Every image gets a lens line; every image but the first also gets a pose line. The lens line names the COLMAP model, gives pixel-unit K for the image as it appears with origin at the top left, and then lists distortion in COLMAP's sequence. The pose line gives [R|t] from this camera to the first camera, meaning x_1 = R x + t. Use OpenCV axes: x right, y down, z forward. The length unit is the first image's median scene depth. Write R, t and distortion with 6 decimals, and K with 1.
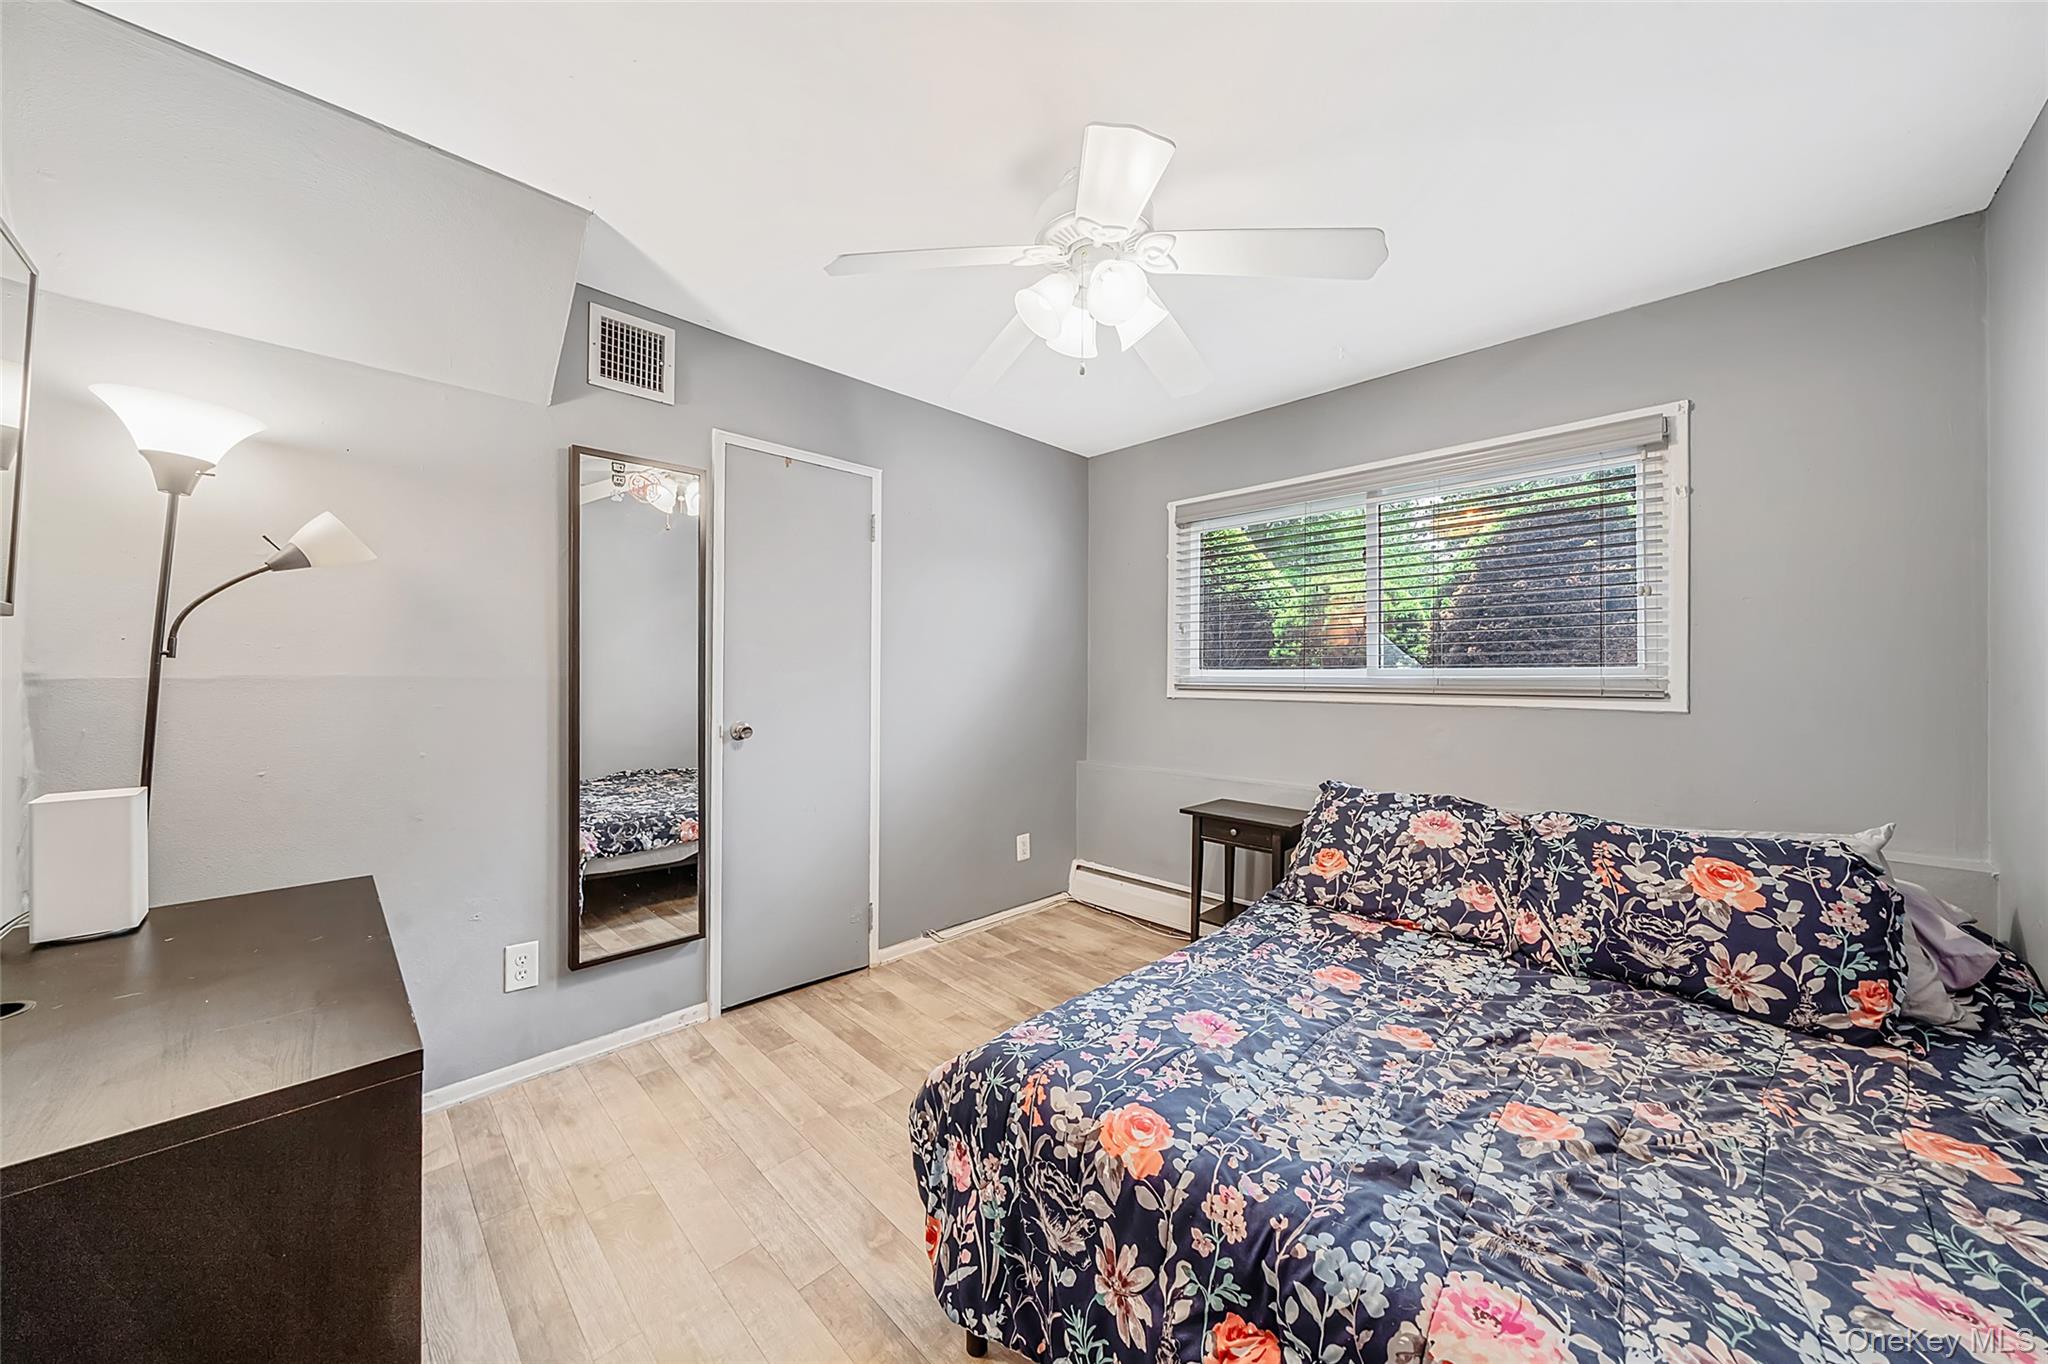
lens RADIAL K [[712.6, 0, 1019.9], [0, 712.6, 671.3], [0, 0, 1]] dist [-0.010801, 0.000220]
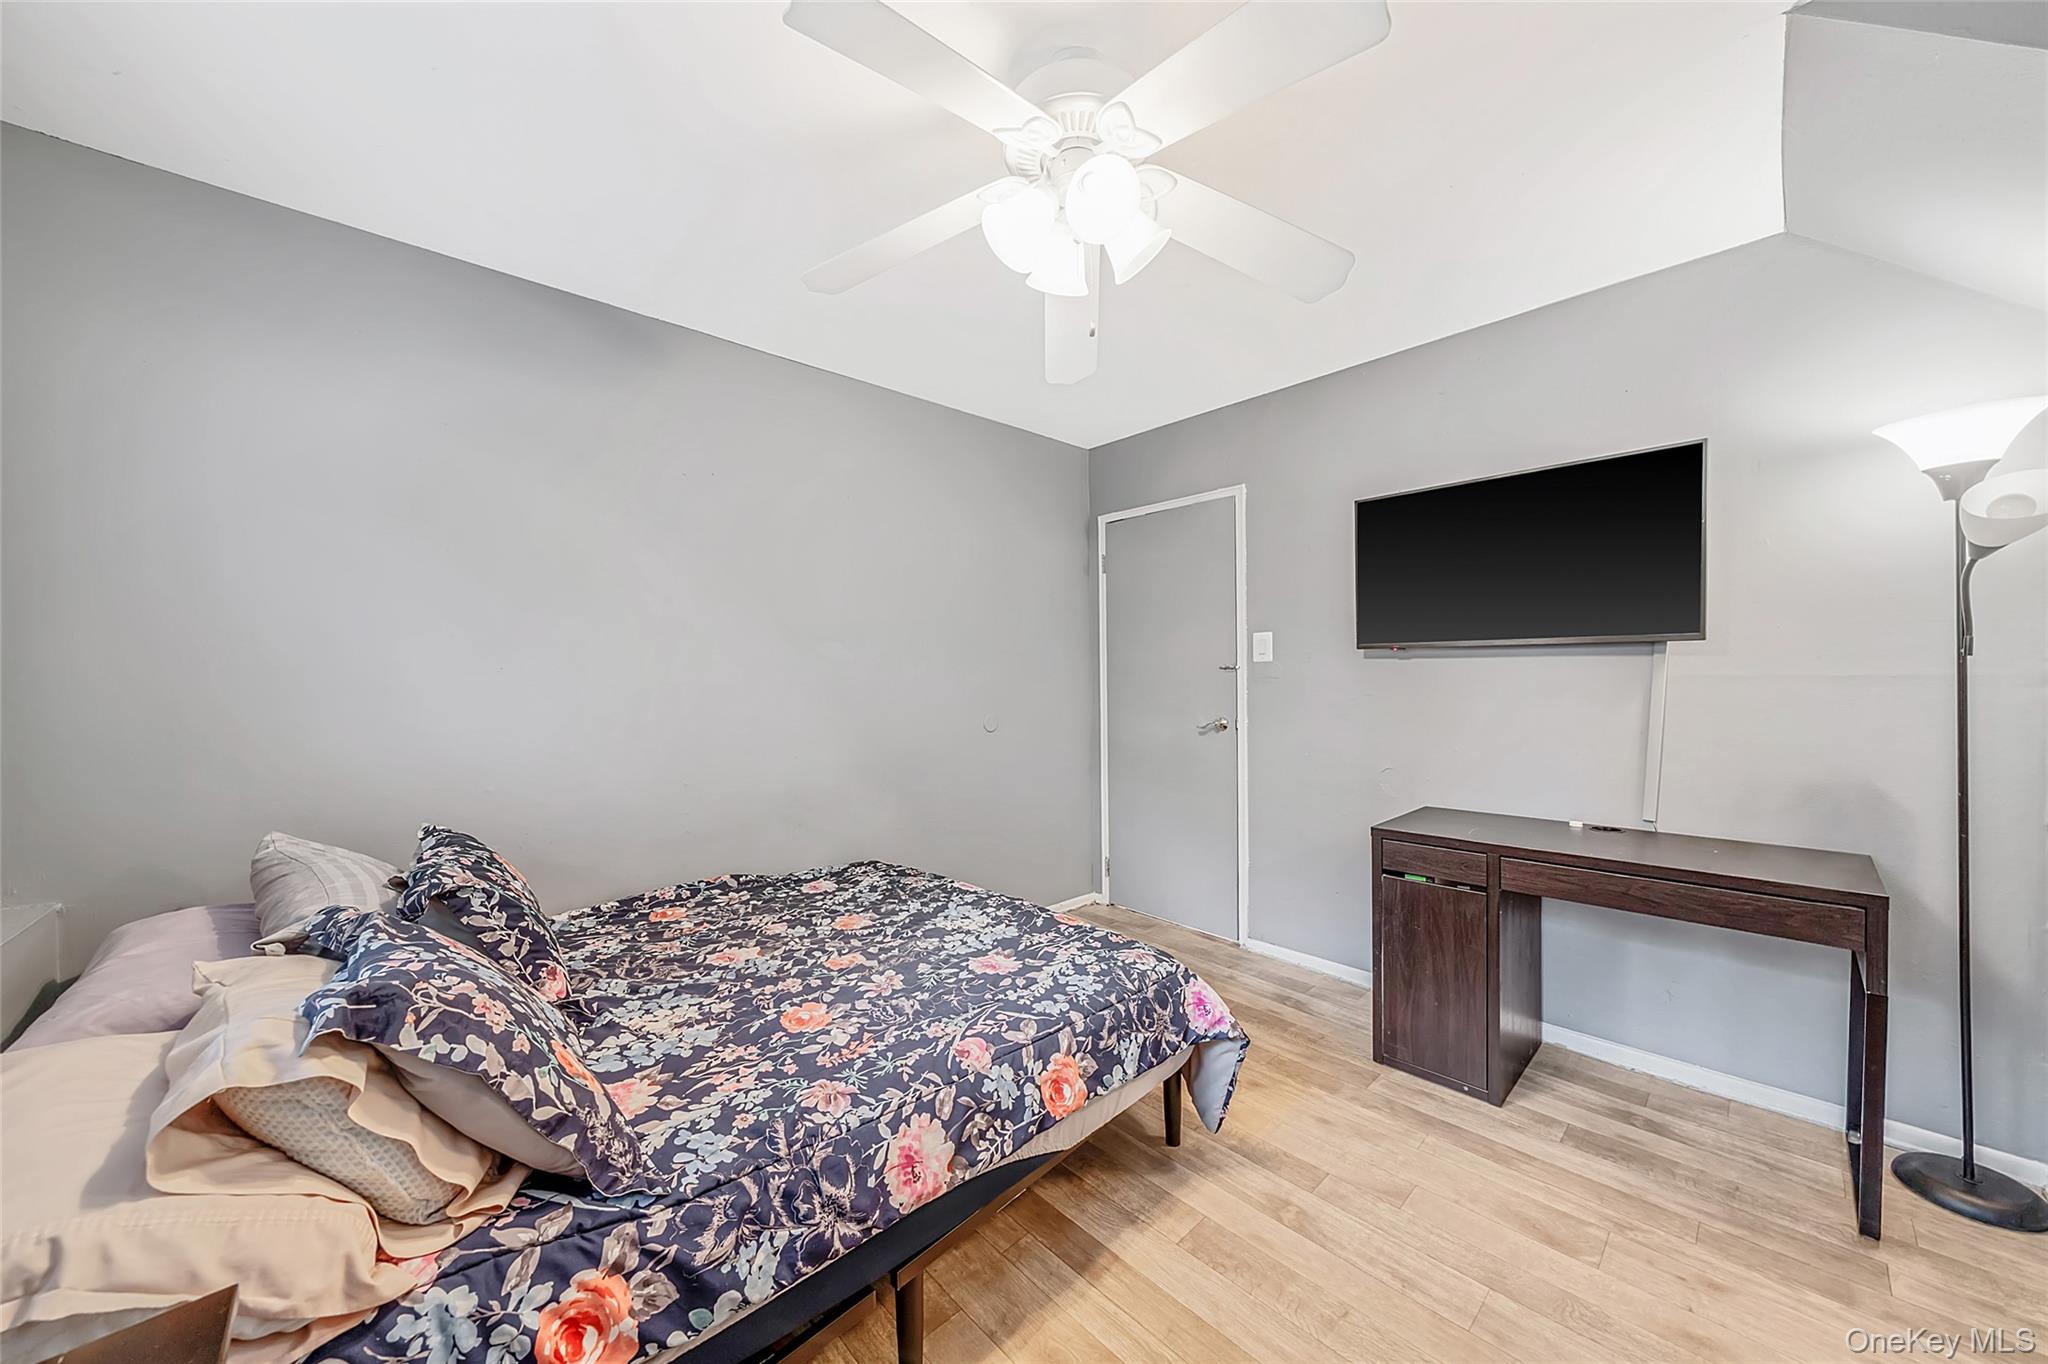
lens RADIAL K [[712.6, 0, 1025.5], [0, 712.6, 673.8], [0, 0, 1]] dist [-0.010801, 0.000220]
pose [[-0.998294, 0.000933, 0.058377, 0.187351], [0.001687, 0.999916, 0.012876, -0.029211], [-0.058360, 0.012952, -0.998212, 3.000085]]
